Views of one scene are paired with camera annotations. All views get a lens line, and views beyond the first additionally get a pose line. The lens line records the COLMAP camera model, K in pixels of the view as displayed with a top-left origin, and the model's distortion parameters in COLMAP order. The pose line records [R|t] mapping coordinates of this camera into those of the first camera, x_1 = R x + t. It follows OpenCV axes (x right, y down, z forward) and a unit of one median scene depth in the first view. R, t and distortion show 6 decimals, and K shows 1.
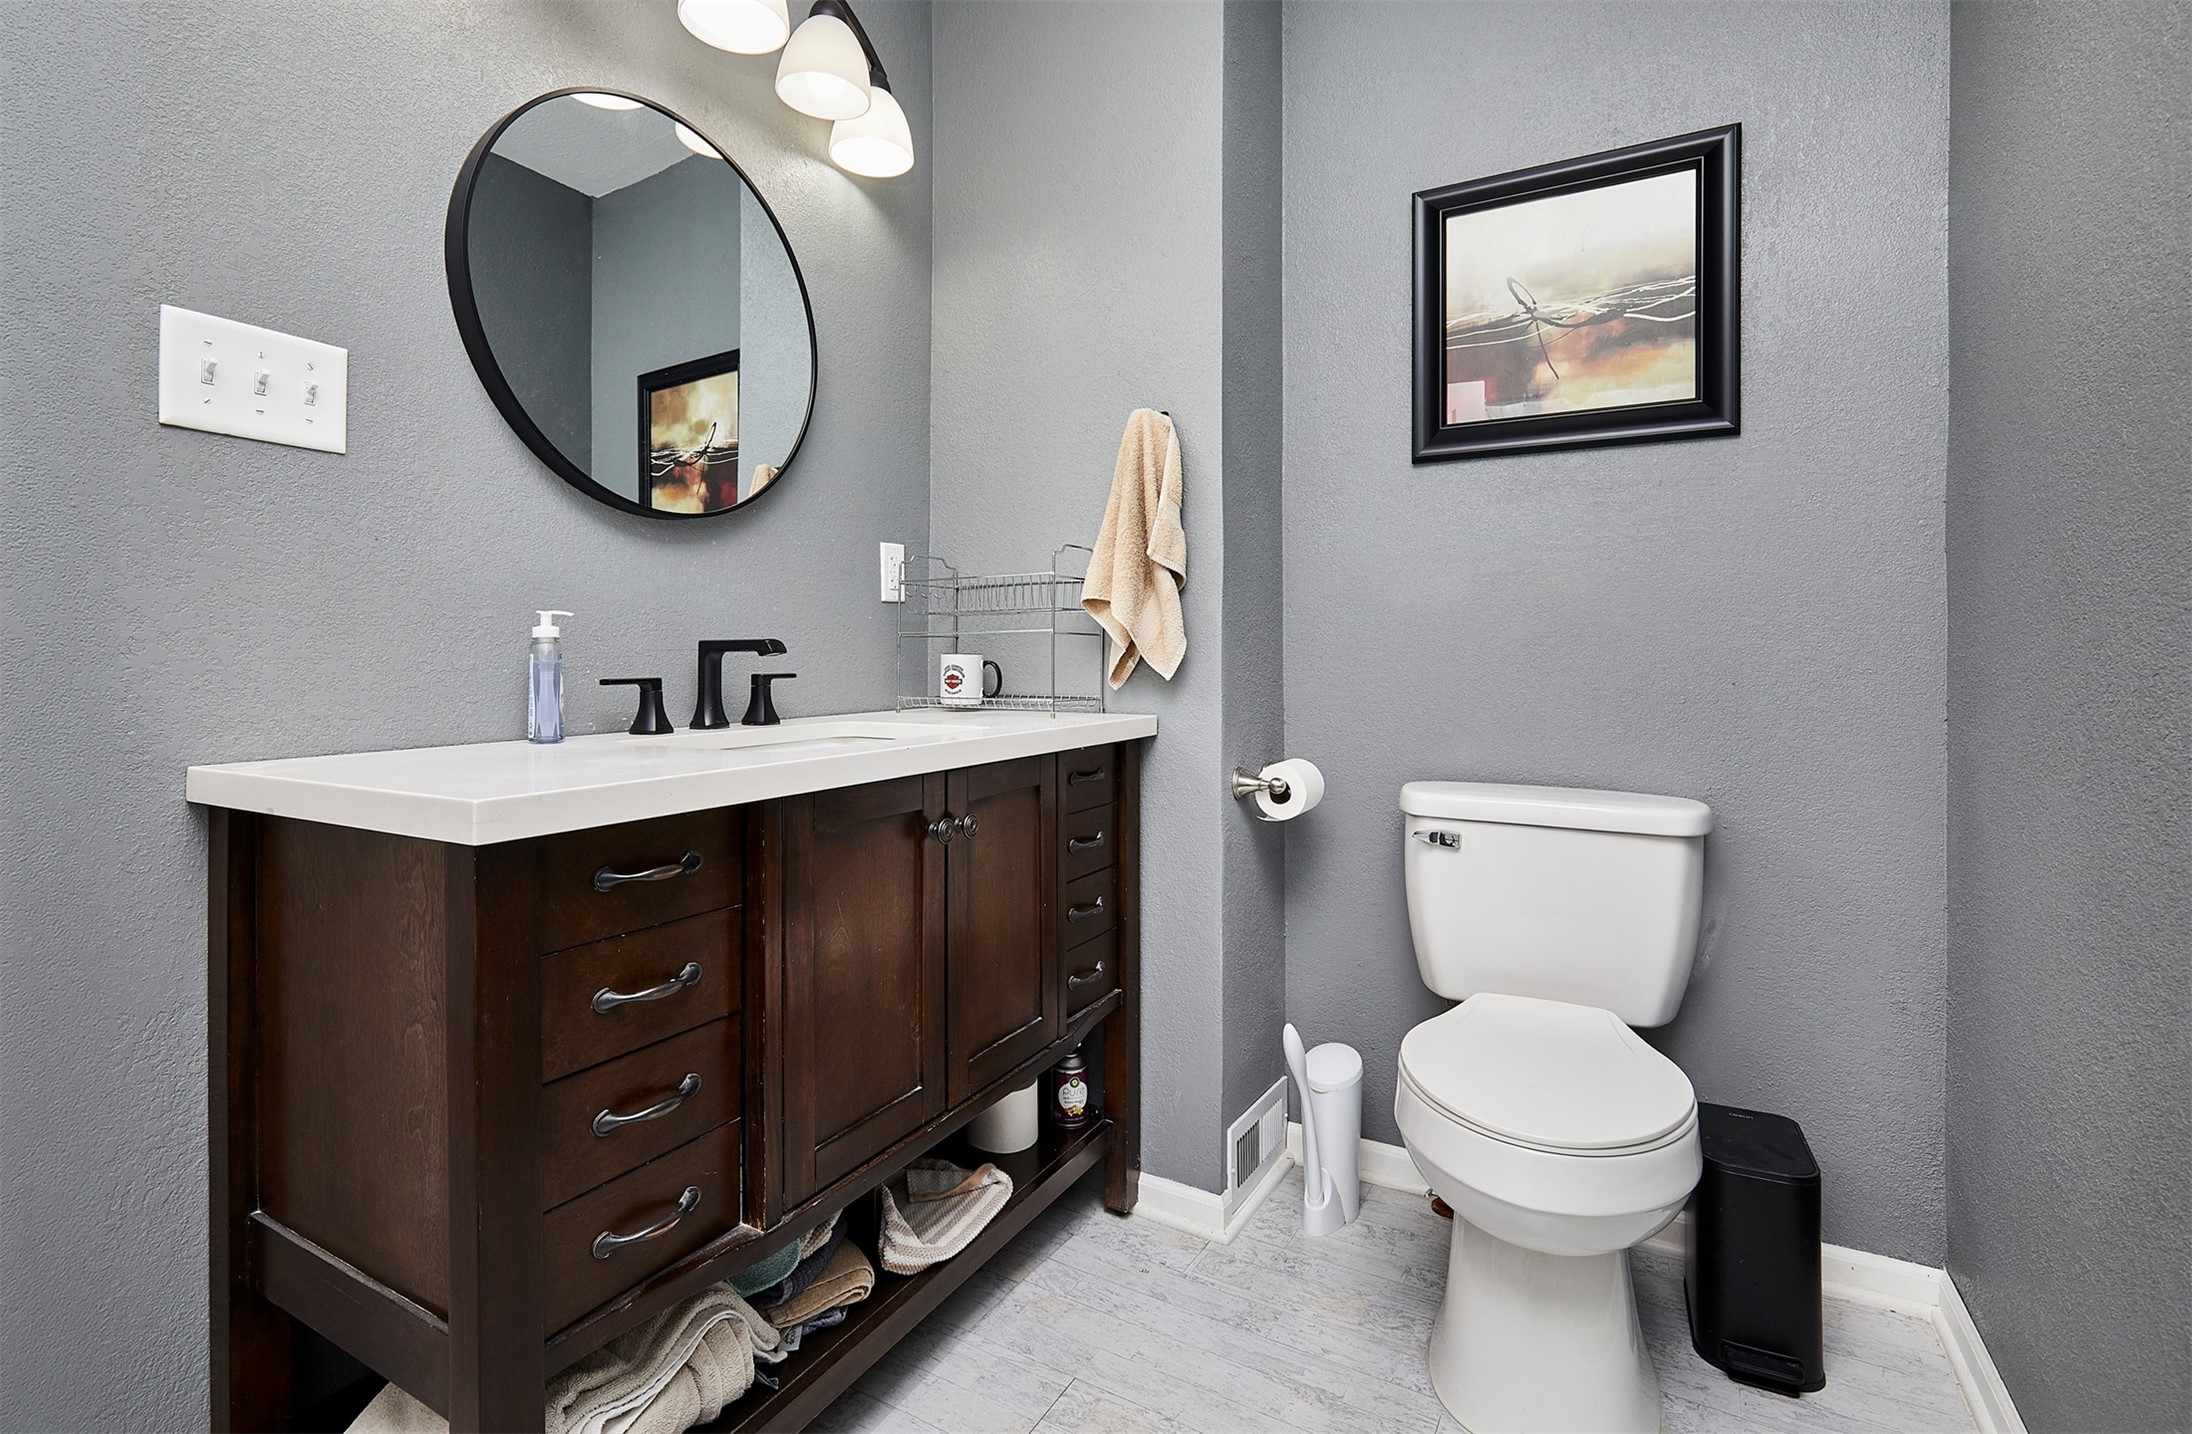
lens RADIAL K [[1017.6, 0, 1066.5], [0, 1017.6, 664.5], [0, 0, 1]] dist [0.009632, -0.000553]
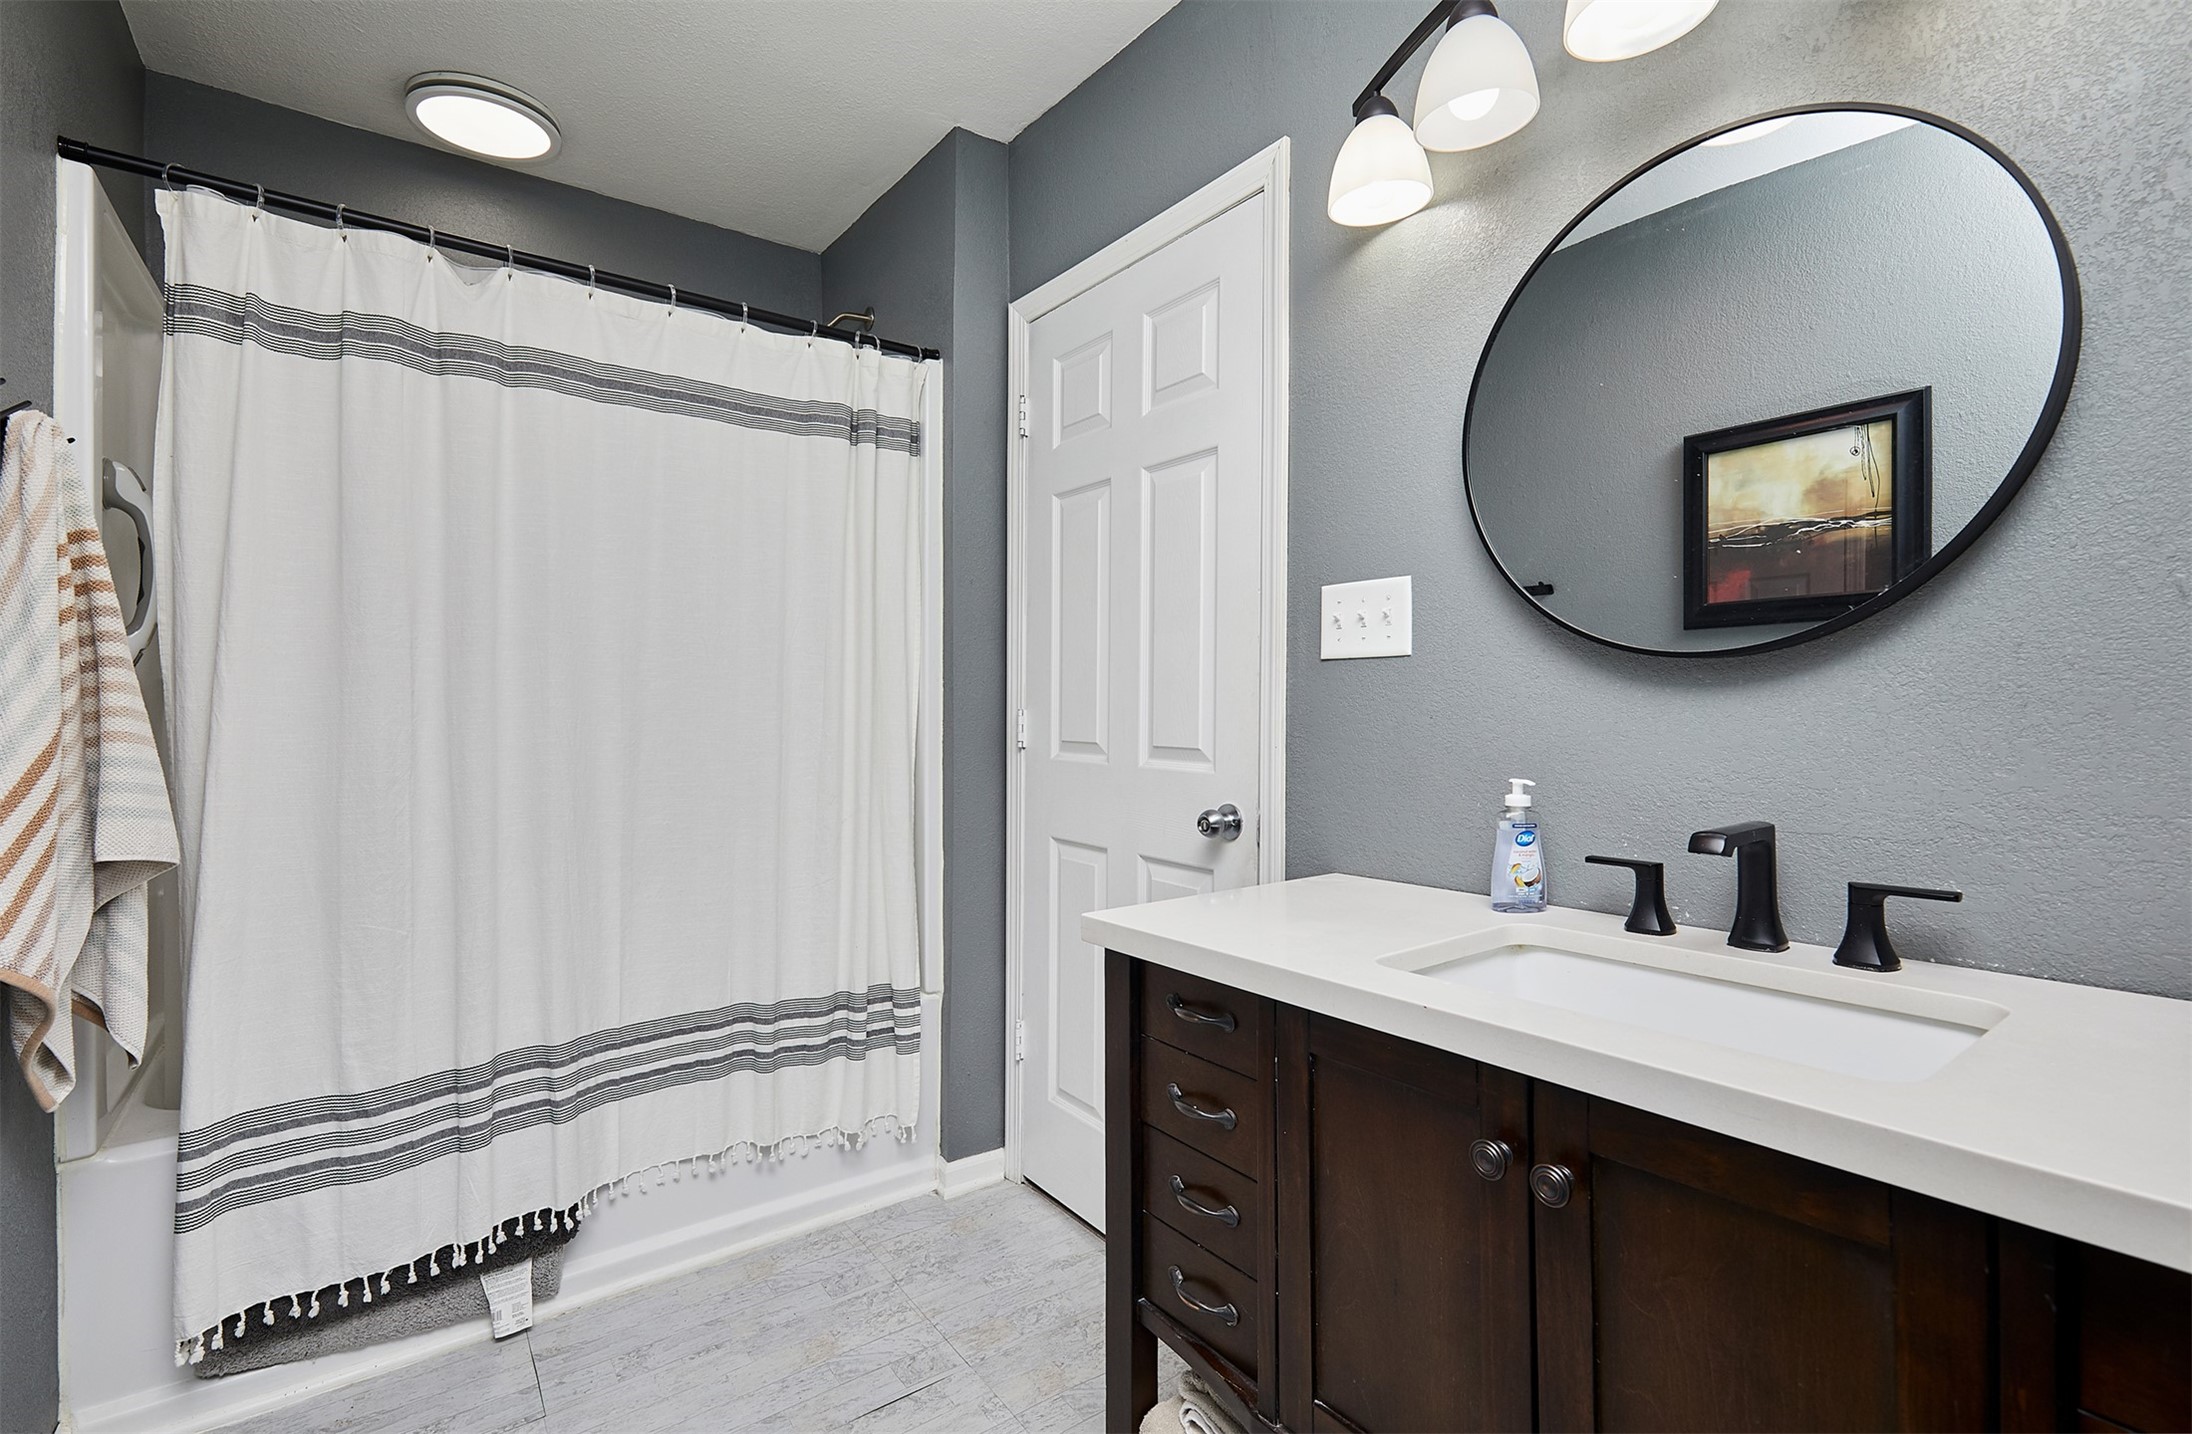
lens RADIAL K [[1017.6, 0, 1099.8], [0, 1017.6, 712.0], [0, 0, 1]] dist [0.009632, -0.000553]
pose [[-0.395095, -0.002078, -0.918638, 0.569806], [-0.001576, 0.999998, -0.001584, -0.115886], [0.918639, 0.000821, -0.395097, 1.010842]]
